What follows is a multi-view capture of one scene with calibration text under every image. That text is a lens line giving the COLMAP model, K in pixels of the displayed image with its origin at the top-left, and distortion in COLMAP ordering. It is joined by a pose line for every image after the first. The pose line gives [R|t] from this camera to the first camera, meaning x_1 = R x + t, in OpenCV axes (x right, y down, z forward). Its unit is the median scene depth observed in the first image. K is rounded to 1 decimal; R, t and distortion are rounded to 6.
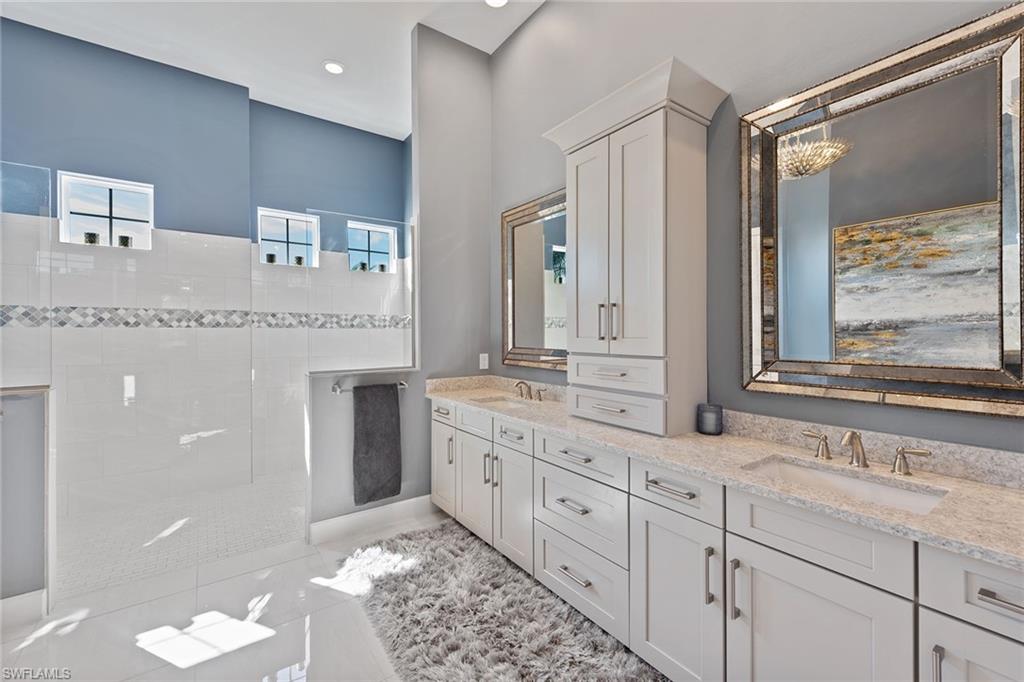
lens RADIAL K [[427.0, 0, 511.8], [0, 427.0, 335.4], [0, 0, 1]] dist [0.008118, -0.000613]
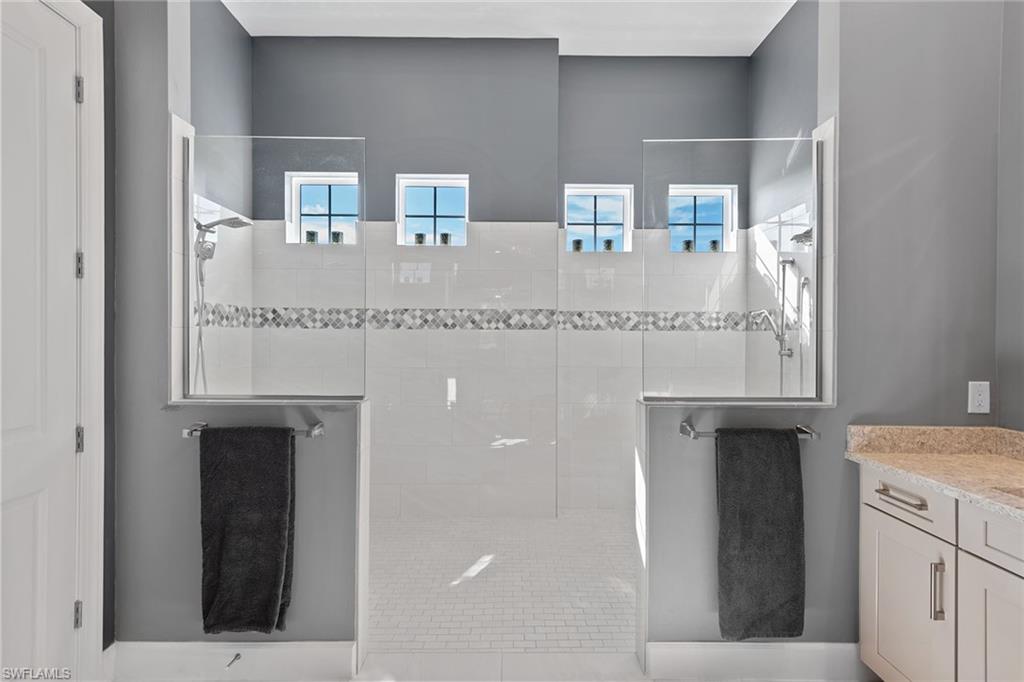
lens RADIAL K [[443.5, 0, 507.9], [0, 443.5, 337.9], [0, 0, 1]] dist [0.010627, -0.000337]
pose [[0.808726, 0.007719, -0.588135, -0.197288], [-0.010646, 0.999942, -0.001515, 0.000186], [0.588089, 0.007487, 0.808762, 0.273279]]
